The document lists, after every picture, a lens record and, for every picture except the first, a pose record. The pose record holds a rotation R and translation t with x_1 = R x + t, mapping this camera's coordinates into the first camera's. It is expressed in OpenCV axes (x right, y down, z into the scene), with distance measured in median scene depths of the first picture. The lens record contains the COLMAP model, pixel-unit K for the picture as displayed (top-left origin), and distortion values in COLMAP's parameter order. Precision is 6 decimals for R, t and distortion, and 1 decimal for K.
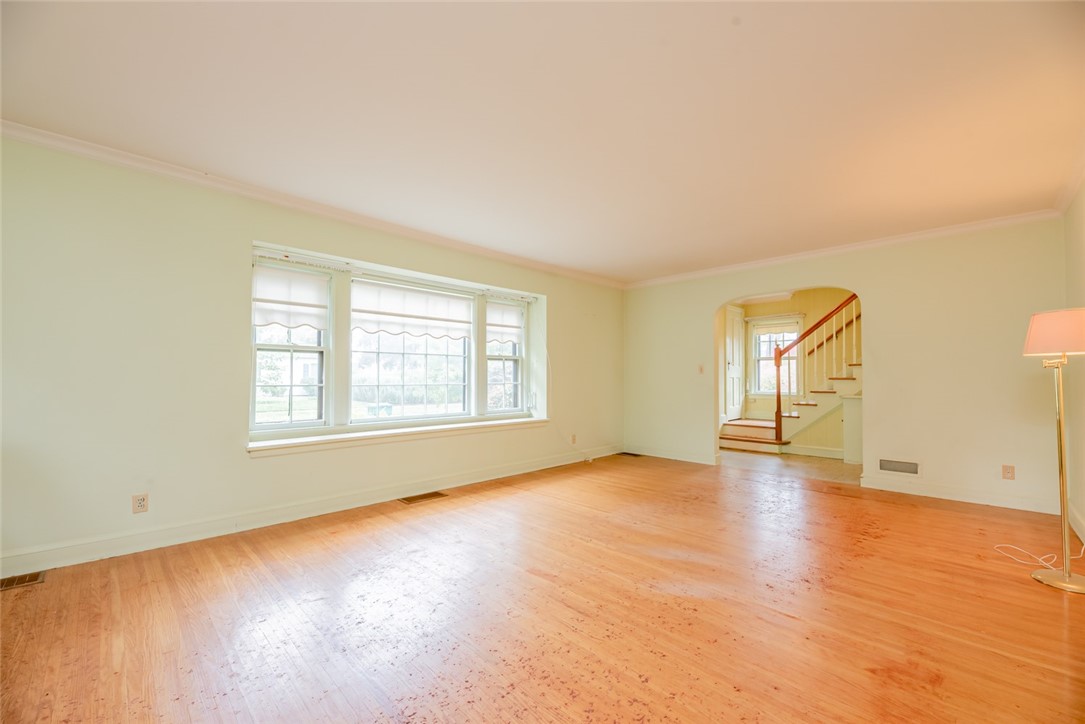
lens RADIAL K [[446.0, 0, 531.7], [0, 446.0, 363.0], [0, 0, 1]] dist [-0.009594, -0.001982]
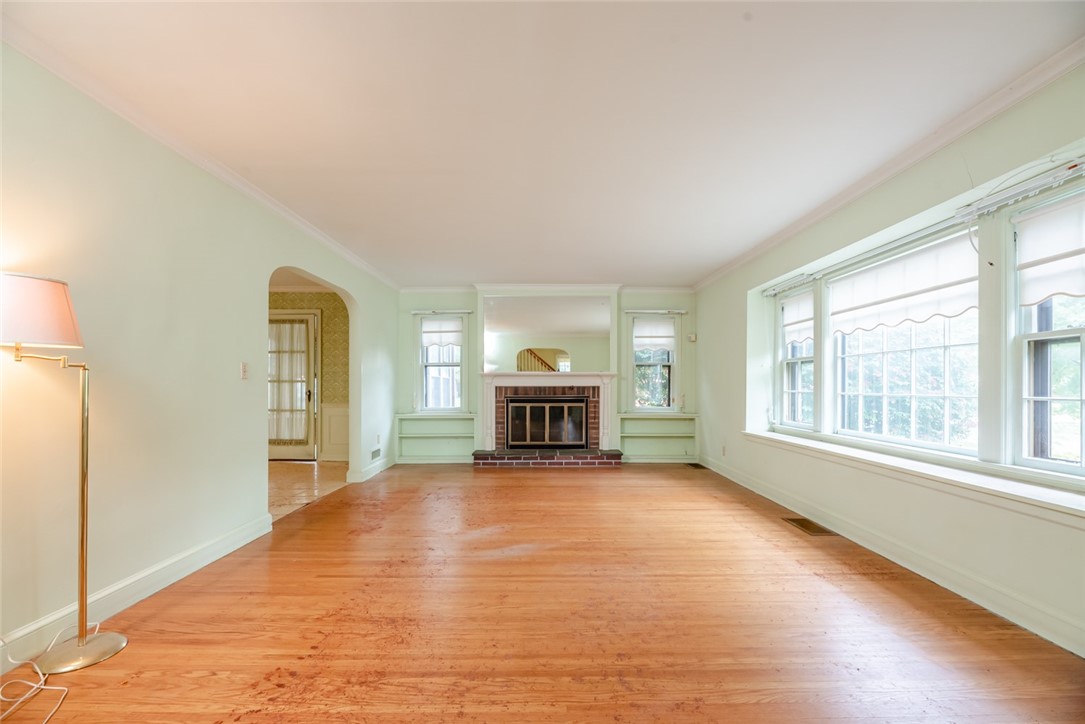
lens RADIAL K [[446.0, 0, 553.2], [0, 446.0, 389.7], [0, 0, 1]] dist [-0.009594, -0.001982]
pose [[-0.682521, 0.007330, -0.730829, 0.676819], [0.022826, 0.999676, -0.011291, 0.038586], [0.730509, -0.024388, -0.682467, 1.179135]]
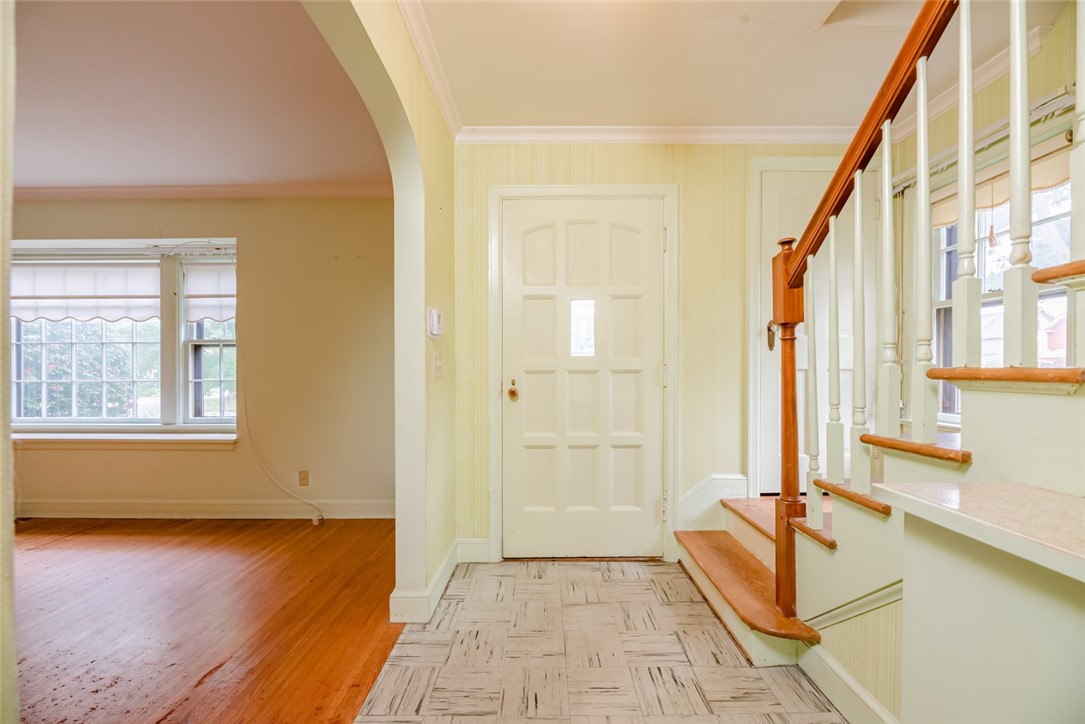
lens RADIAL K [[498.0, 0, 539.4], [0, 498.0, 359.4], [0, 0, 1]] dist [0.000057, 0.000451]
pose [[0.687465, -0.018528, -0.725981, 1.043155], [0.025319, 0.999678, -0.001537, 0.033873], [0.725776, -0.017324, 0.687713, 1.064876]]
